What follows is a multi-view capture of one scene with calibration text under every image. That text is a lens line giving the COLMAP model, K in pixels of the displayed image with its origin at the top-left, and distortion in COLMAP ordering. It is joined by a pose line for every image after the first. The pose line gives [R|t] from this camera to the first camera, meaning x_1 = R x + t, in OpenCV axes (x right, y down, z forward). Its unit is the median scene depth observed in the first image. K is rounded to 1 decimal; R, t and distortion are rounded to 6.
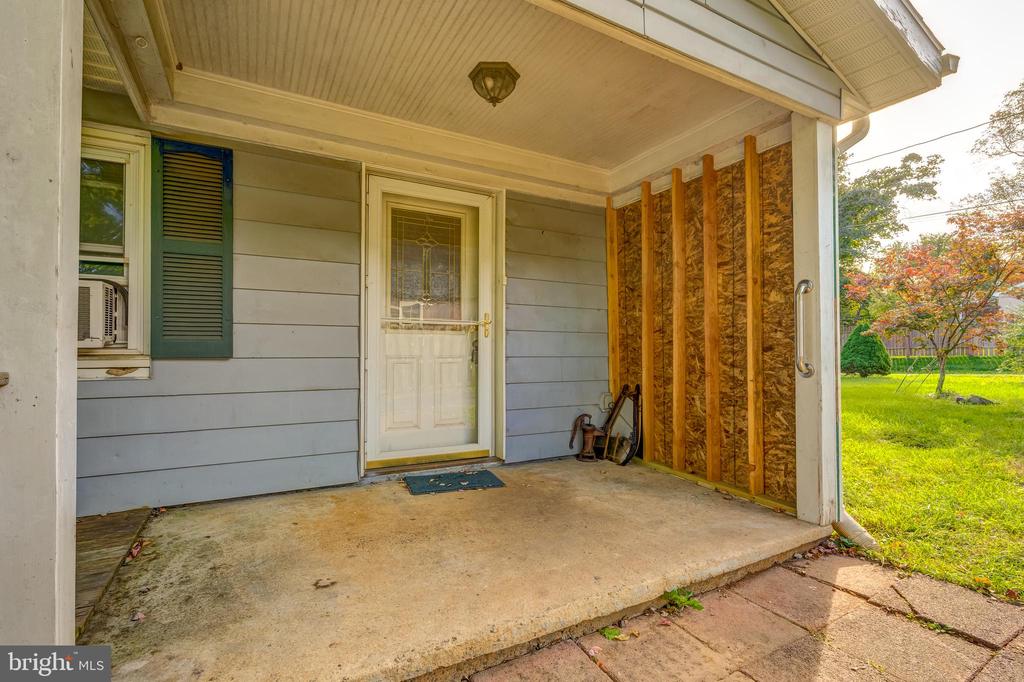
lens RADIAL K [[460.2, 0, 507.0], [0, 460.2, 343.1], [0, 0, 1]] dist [0.003084, -0.000688]
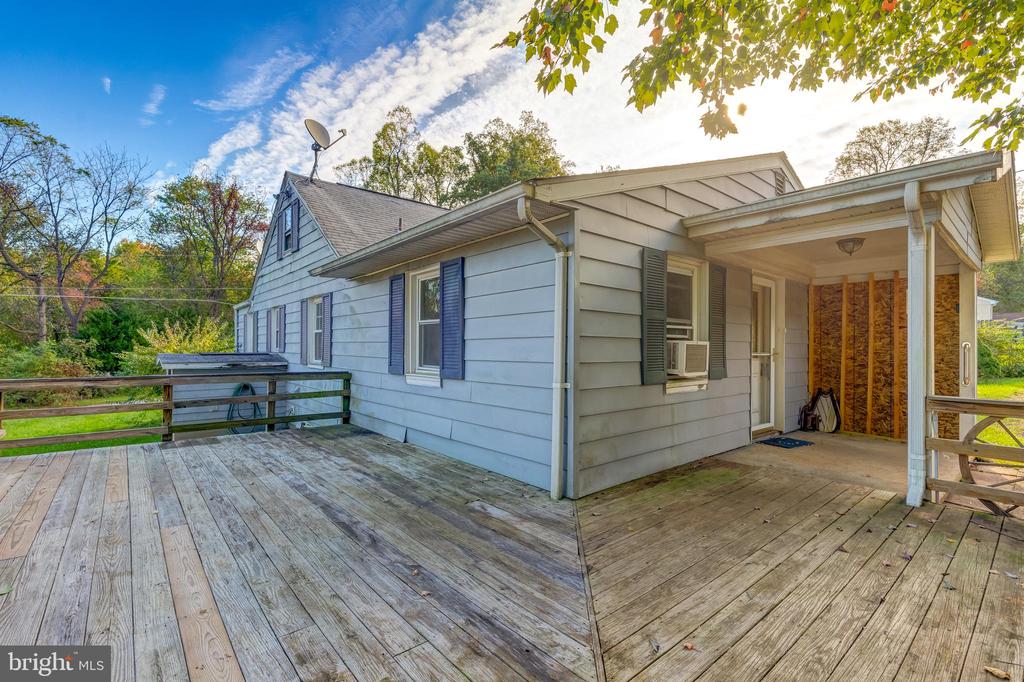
lens RADIAL K [[460.2, 0, 510.6], [0, 460.2, 342.7], [0, 0, 1]] dist [0.003084, -0.000688]
pose [[0.977149, 0.011150, 0.212262, -1.401478], [-0.013188, 0.999880, 0.008186, -0.088638], [-0.212145, -0.010798, 0.977178, -0.498941]]
